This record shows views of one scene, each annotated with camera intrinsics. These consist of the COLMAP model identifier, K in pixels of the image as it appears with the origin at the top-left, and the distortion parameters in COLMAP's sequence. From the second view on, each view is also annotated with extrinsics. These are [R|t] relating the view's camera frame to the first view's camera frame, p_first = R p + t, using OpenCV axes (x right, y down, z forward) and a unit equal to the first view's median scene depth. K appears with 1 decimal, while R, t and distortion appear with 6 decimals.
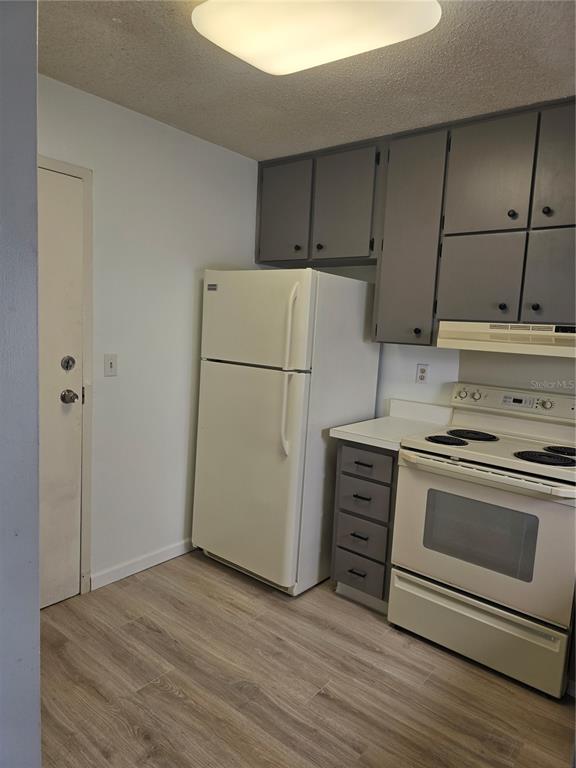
lens RADIAL K [[514.9, 0, 289.2], [0, 514.9, 381.3], [0, 0, 1]] dist [0.072518, -0.065167]
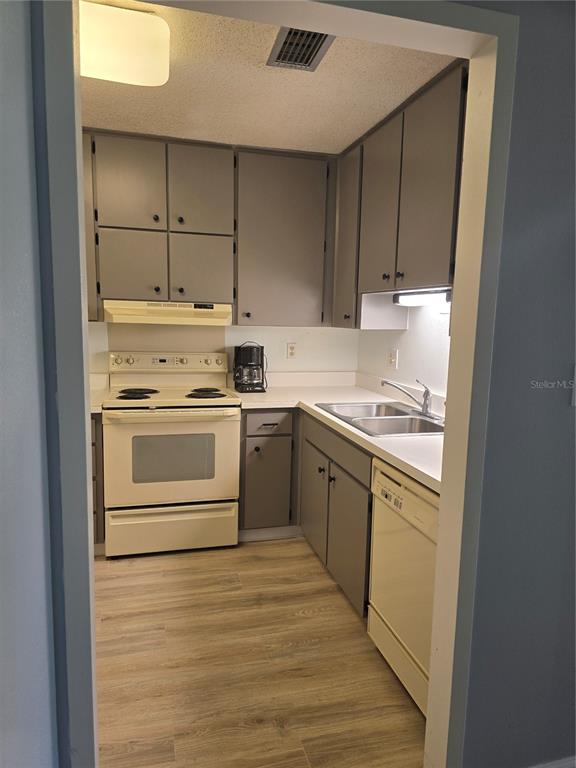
lens RADIAL K [[514.9, 0, 289.2], [0, 514.9, 381.3], [0, 0, 1]] dist [0.072518, -0.065167]
pose [[0.587247, -0.134387, 0.798174, -0.484998], [0.093241, 0.990787, 0.098217, -0.010998], [-0.804019, 0.016744, 0.594367, -0.040743]]
